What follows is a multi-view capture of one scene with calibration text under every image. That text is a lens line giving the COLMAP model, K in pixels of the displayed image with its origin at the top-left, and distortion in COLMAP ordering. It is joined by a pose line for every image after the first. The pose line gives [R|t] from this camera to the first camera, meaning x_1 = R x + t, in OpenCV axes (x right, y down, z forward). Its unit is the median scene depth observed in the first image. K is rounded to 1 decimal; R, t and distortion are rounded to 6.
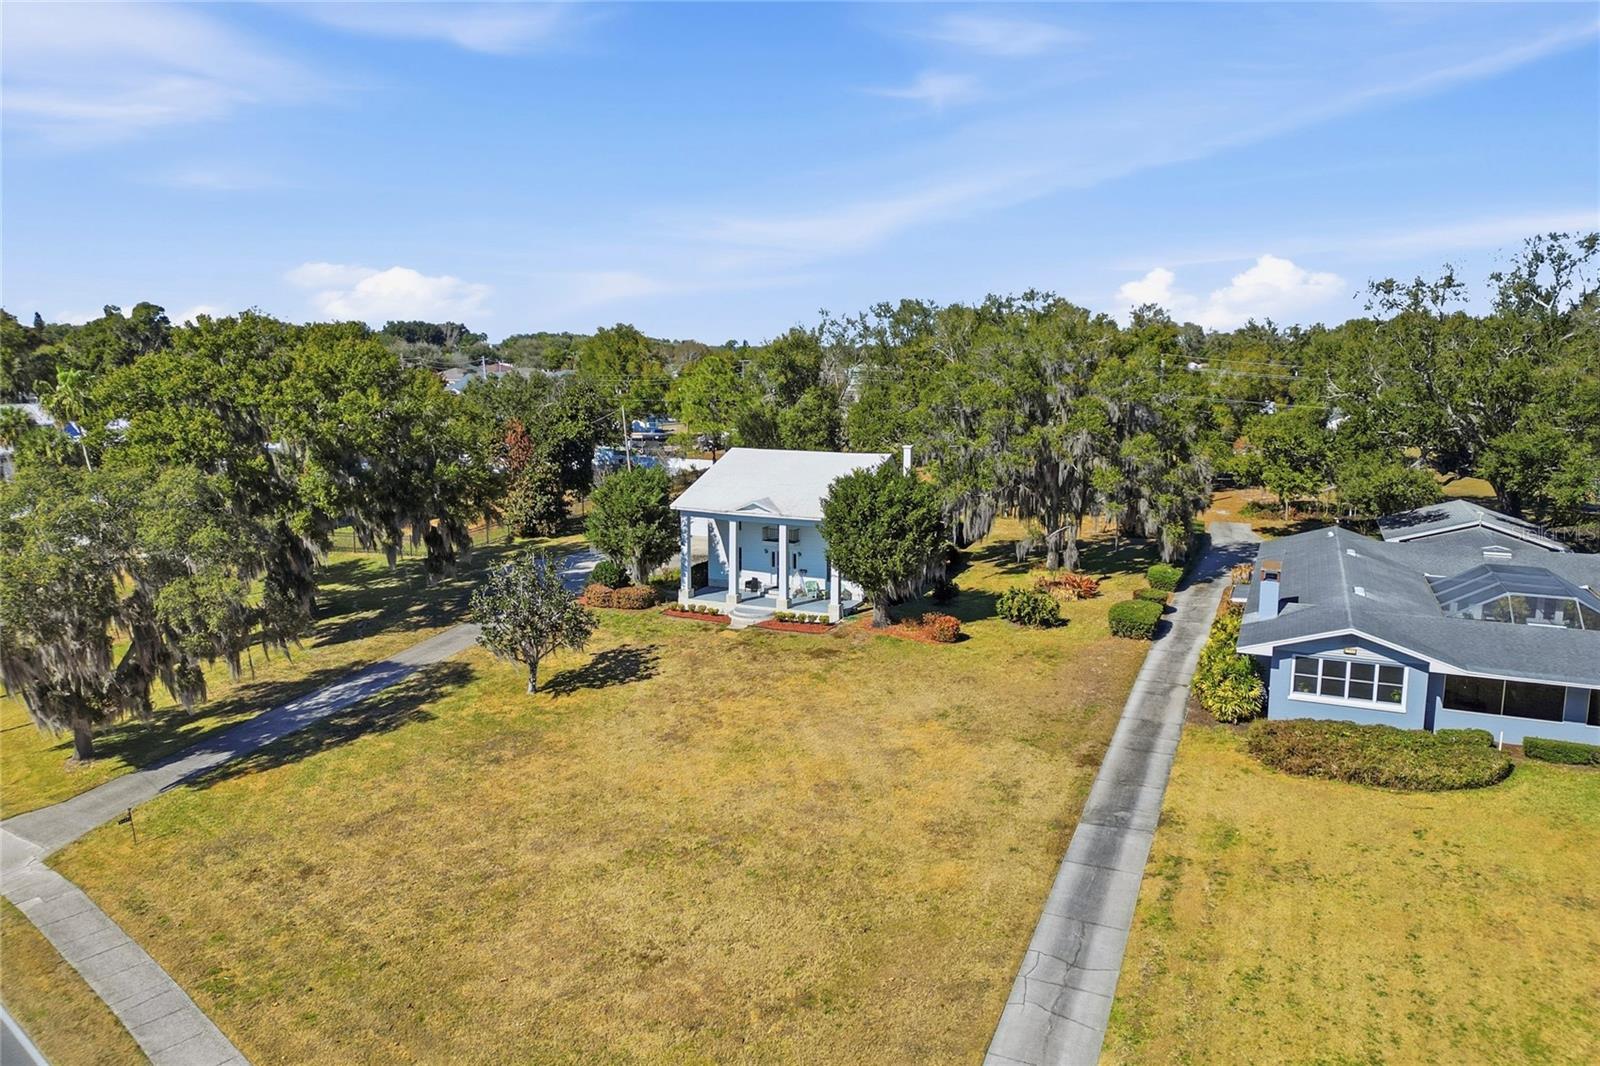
lens RADIAL K [[1117.8, 0, 810.5], [0, 1117.8, 532.3], [0, 0, 1]] dist [0.082108, -0.085174]
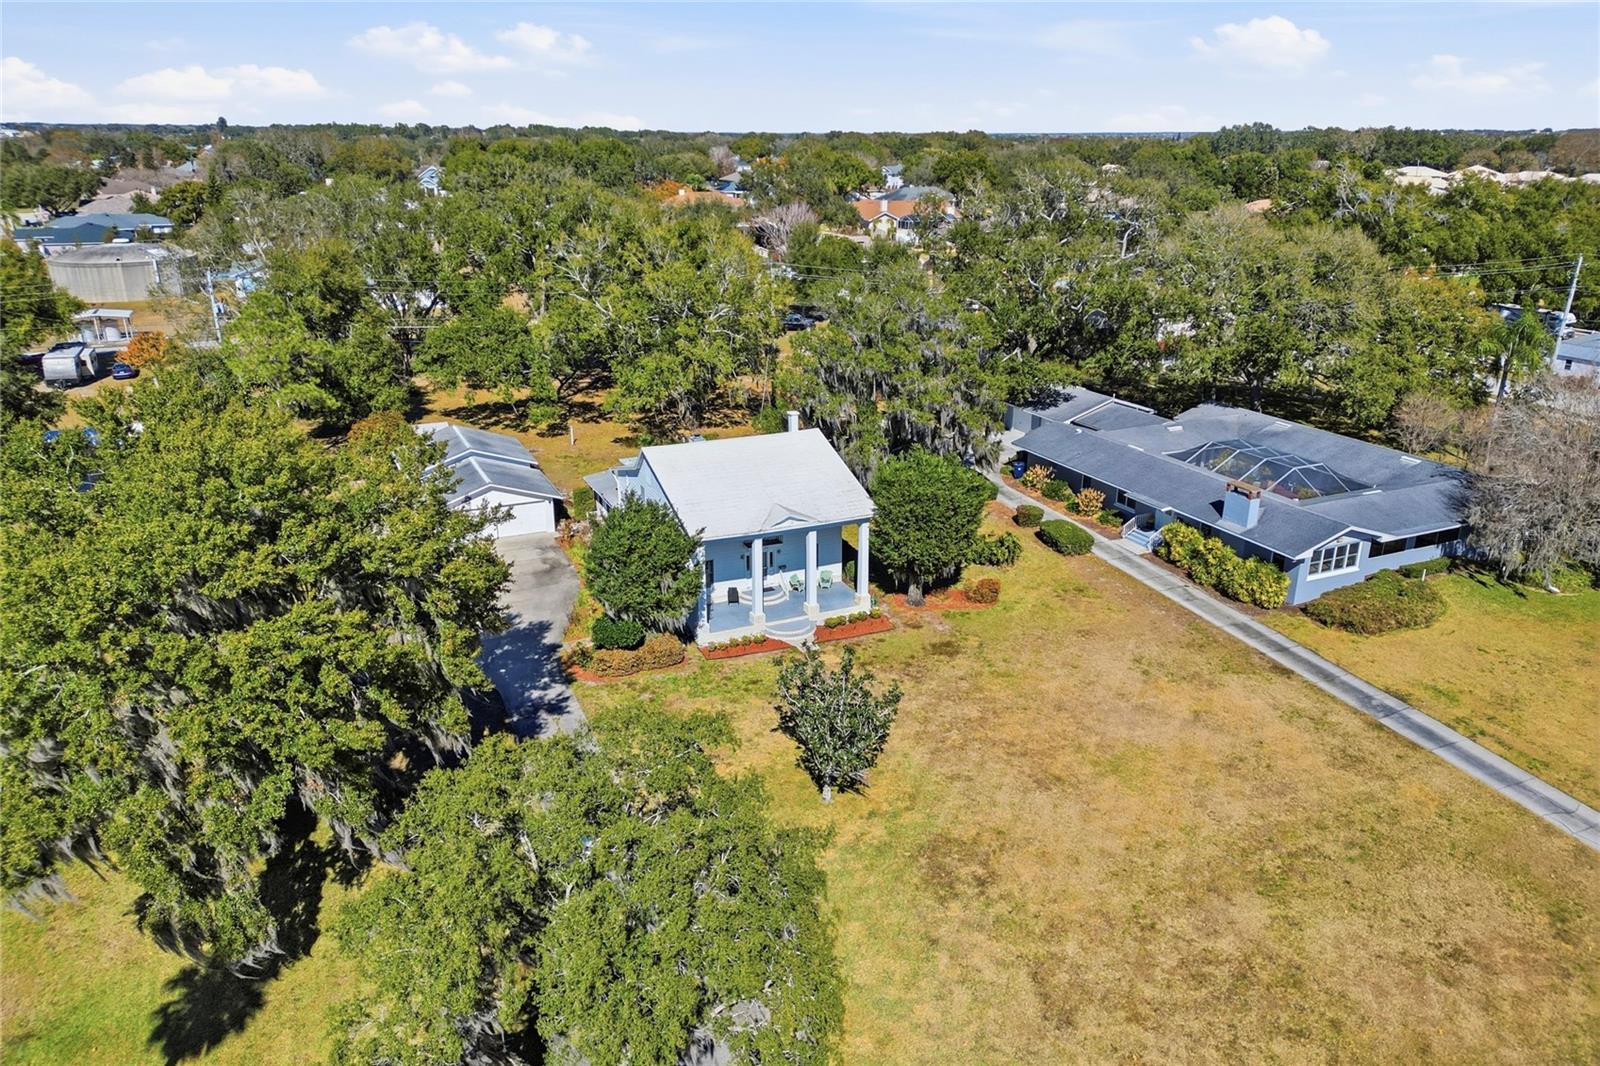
lens RADIAL K [[1117.8, 0, 810.5], [0, 1117.8, 532.3], [0, 0, 1]] dist [0.082108, -0.085174]
pose [[0.658206, -0.251434, 0.709610, -0.963401], [0.119403, 0.965514, 0.231355, -0.309869], [-0.743309, -0.067550, 0.665529, 0.505844]]
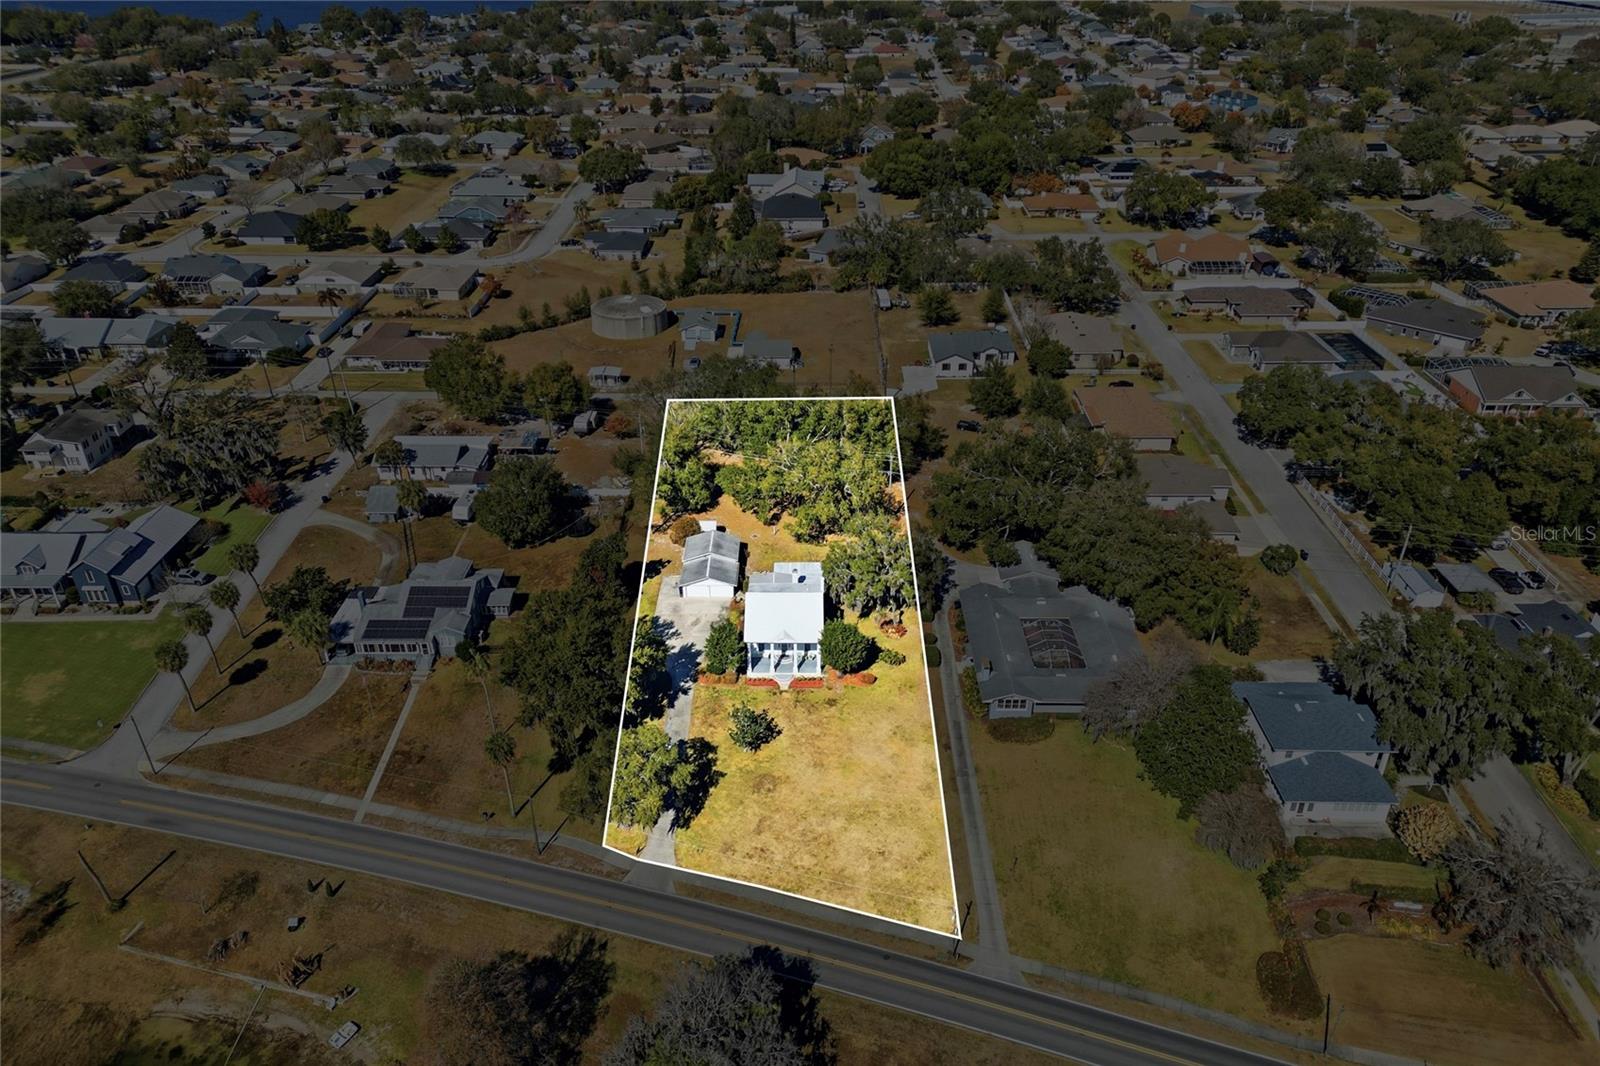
lens RADIAL K [[1117.8, 0, 810.5], [0, 1117.8, 532.3], [0, 0, 1]] dist [0.082108, -0.085174]
pose [[0.916016, -0.197969, 0.348888, -1.092939], [0.064291, 0.930948, 0.359448, -1.519340], [-0.395956, -0.306830, 0.865491, -1.436907]]
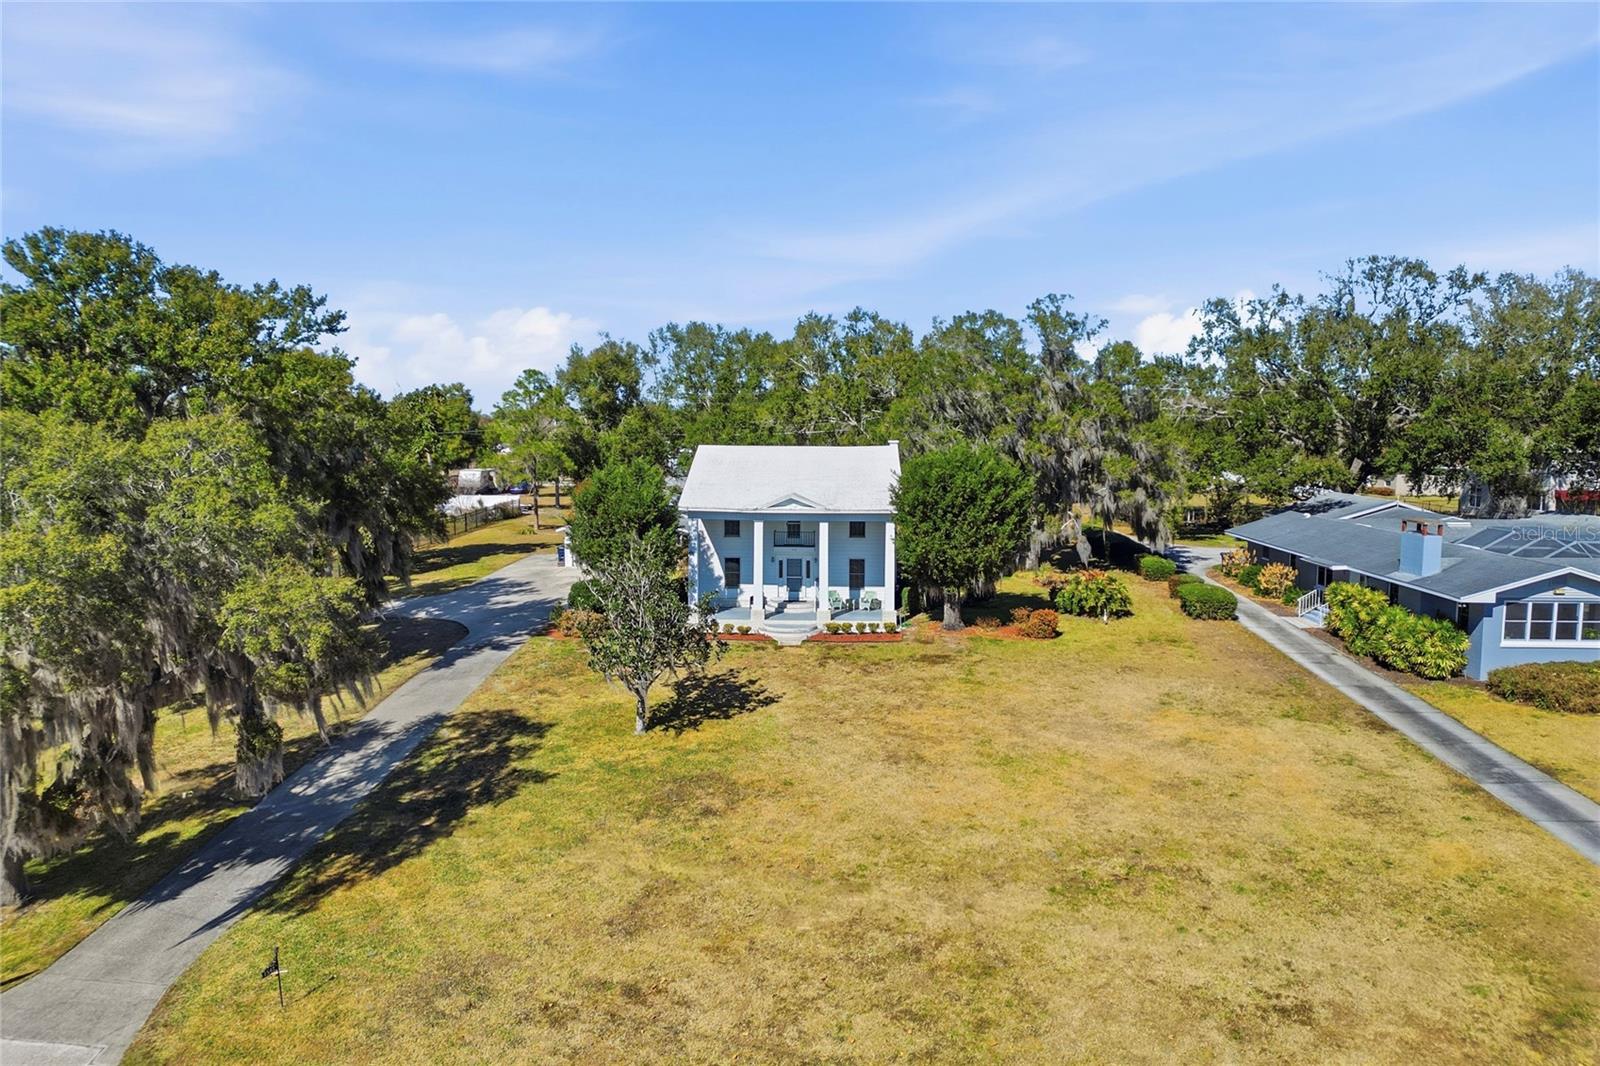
lens RADIAL K [[1117.8, 0, 810.5], [0, 1117.8, 532.3], [0, 0, 1]] dist [0.082108, -0.085174]
pose [[0.929390, -0.034873, 0.367447, -0.480159], [0.058939, 0.996774, -0.054476, 0.064880], [-0.364362, 0.072287, 0.928448, 0.287367]]
